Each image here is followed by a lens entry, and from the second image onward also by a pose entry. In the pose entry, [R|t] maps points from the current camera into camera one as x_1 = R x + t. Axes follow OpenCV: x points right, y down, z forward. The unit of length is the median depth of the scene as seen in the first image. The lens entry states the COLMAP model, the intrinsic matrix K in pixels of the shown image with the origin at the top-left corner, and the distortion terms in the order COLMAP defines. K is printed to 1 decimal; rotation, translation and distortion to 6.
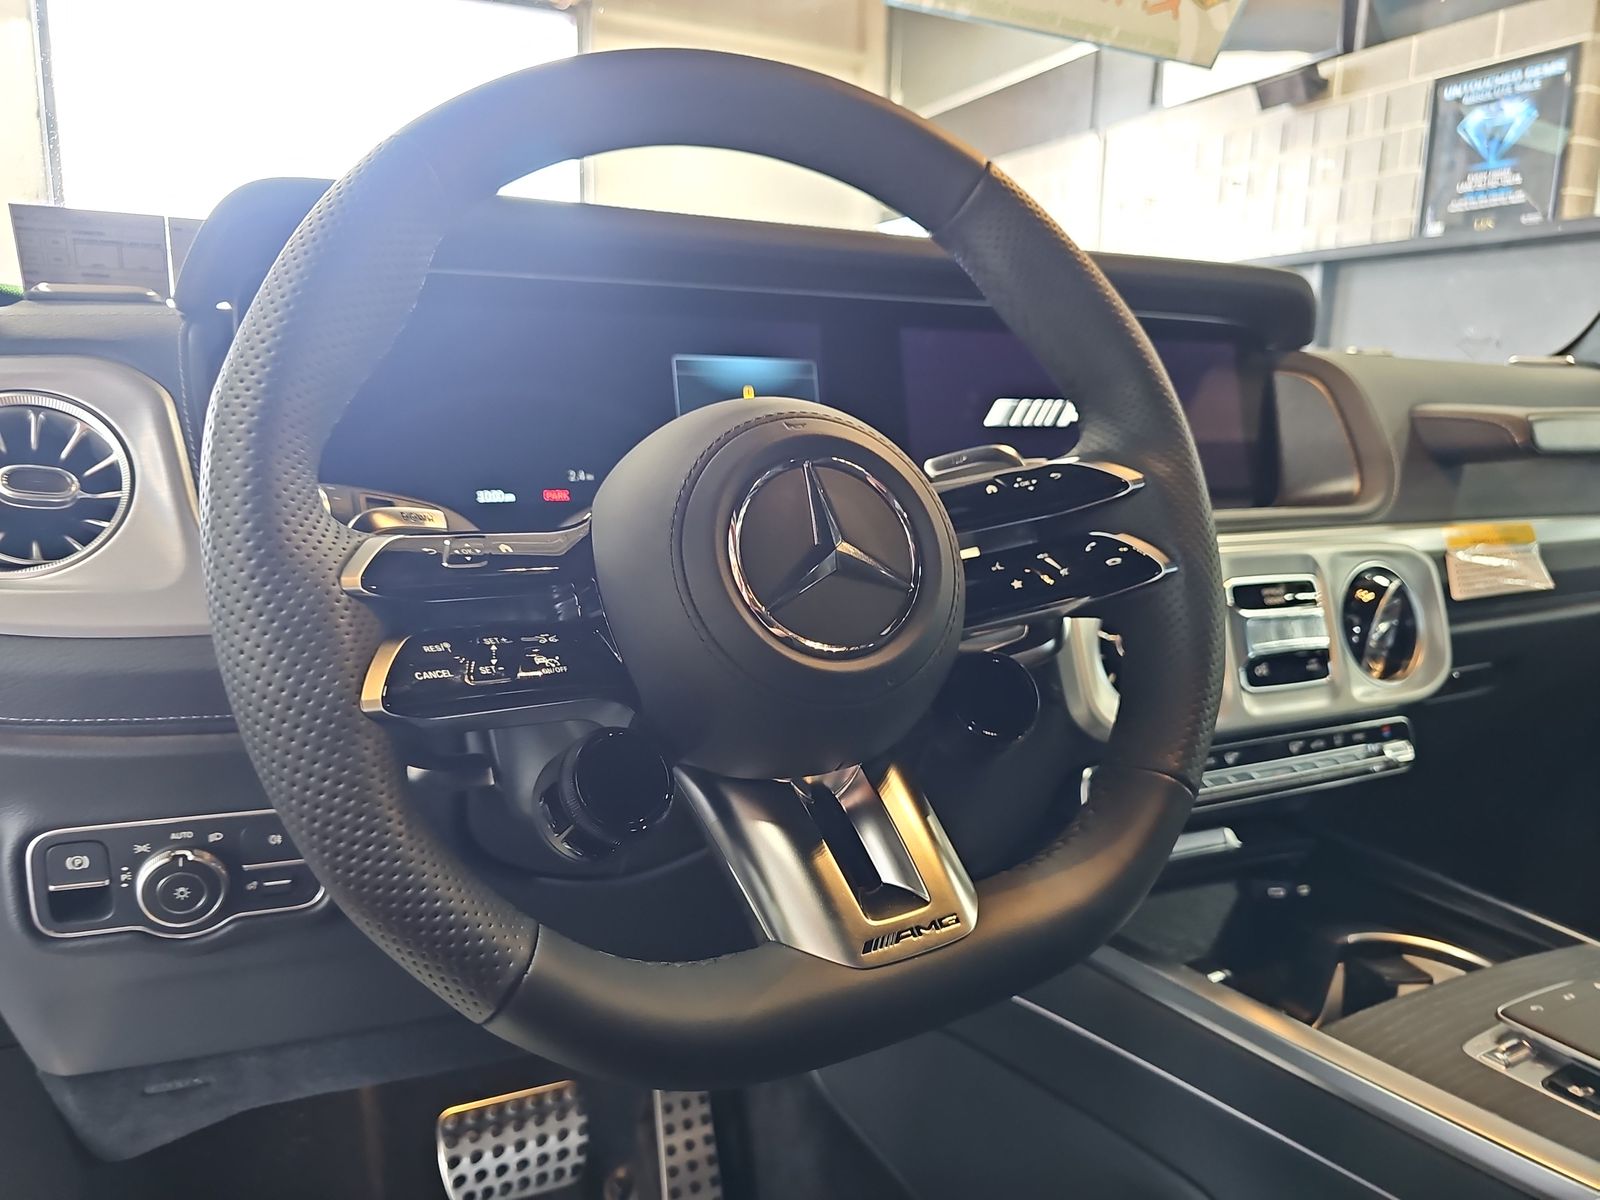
lens RADIAL K [[1158.2, 0, 796.1], [0, 1158.2, 604.2], [0, 0, 1]] dist [0.013733, 0.004152]
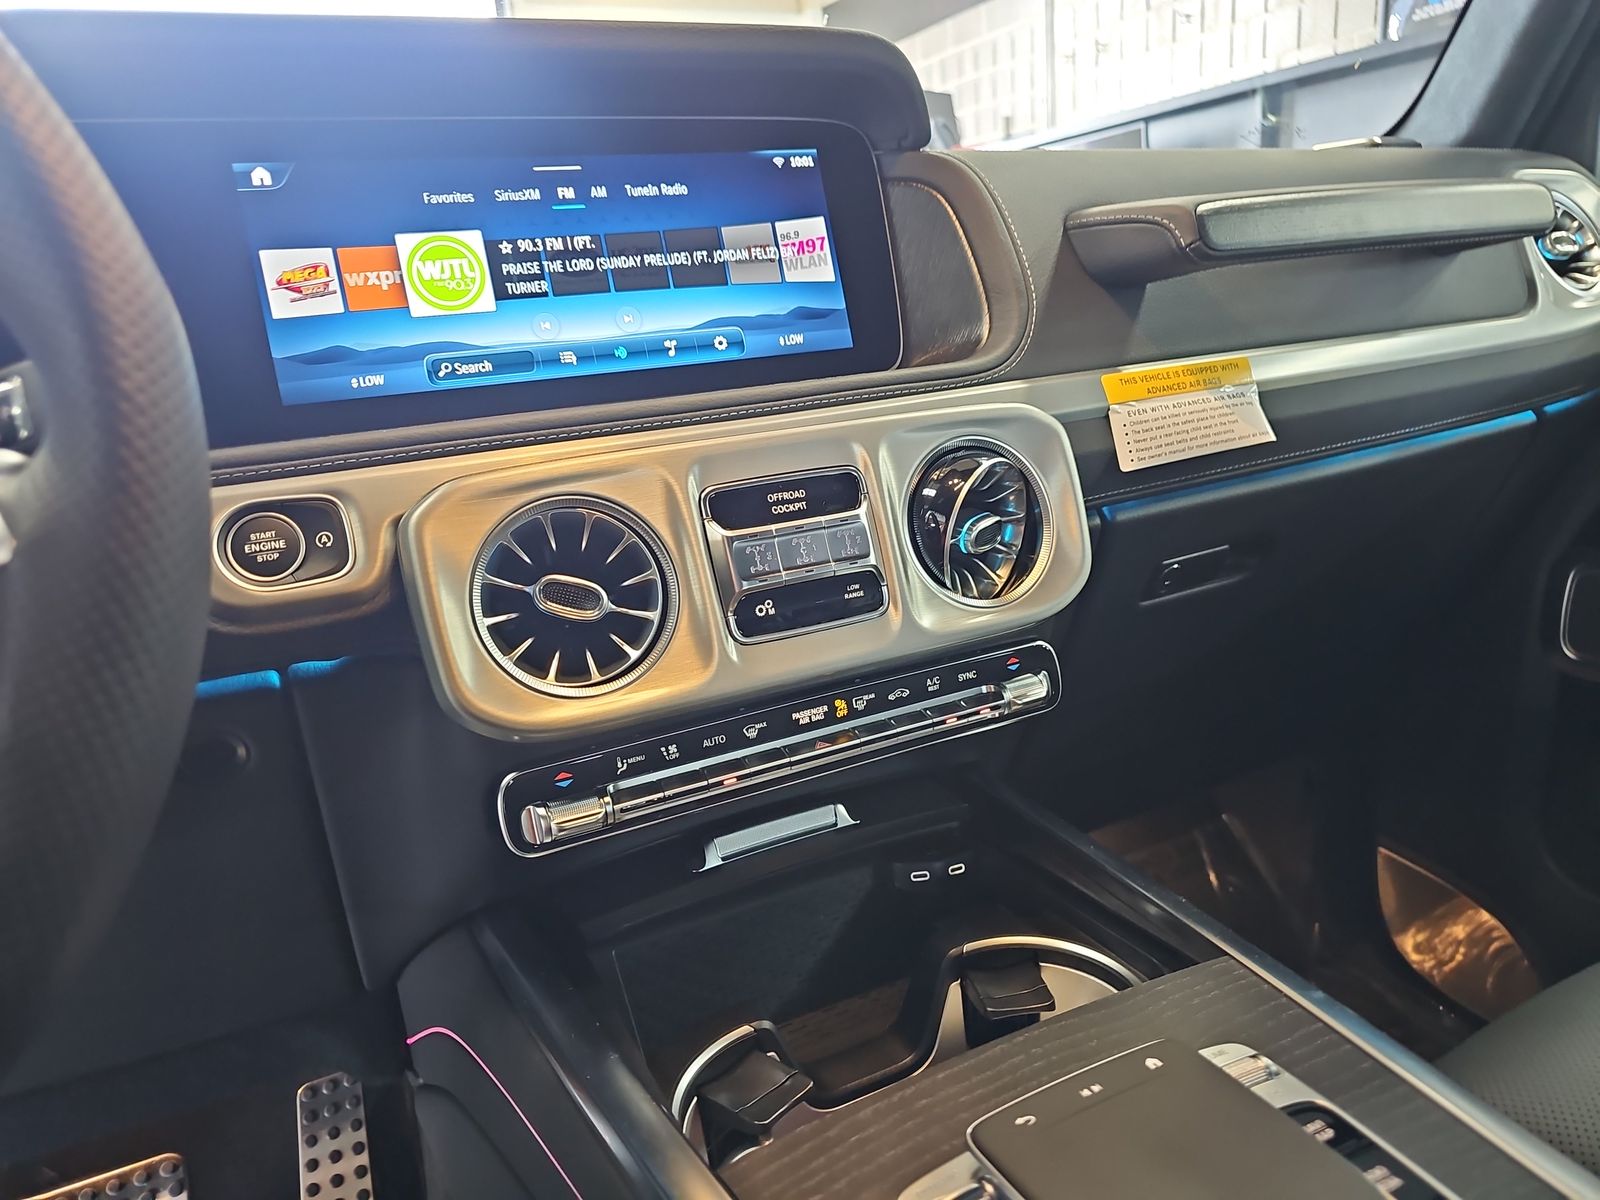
lens RADIAL K [[1070.7, 0, 801.7], [0, 1070.7, 595.5], [0, 0, 1]] dist [0.007960, 0.003378]
pose [[0.993766, -0.088030, -0.068416, 0.407850], [0.093921, 0.991658, 0.088275, -0.005924], [0.060074, -0.094151, 0.993744, 0.312882]]
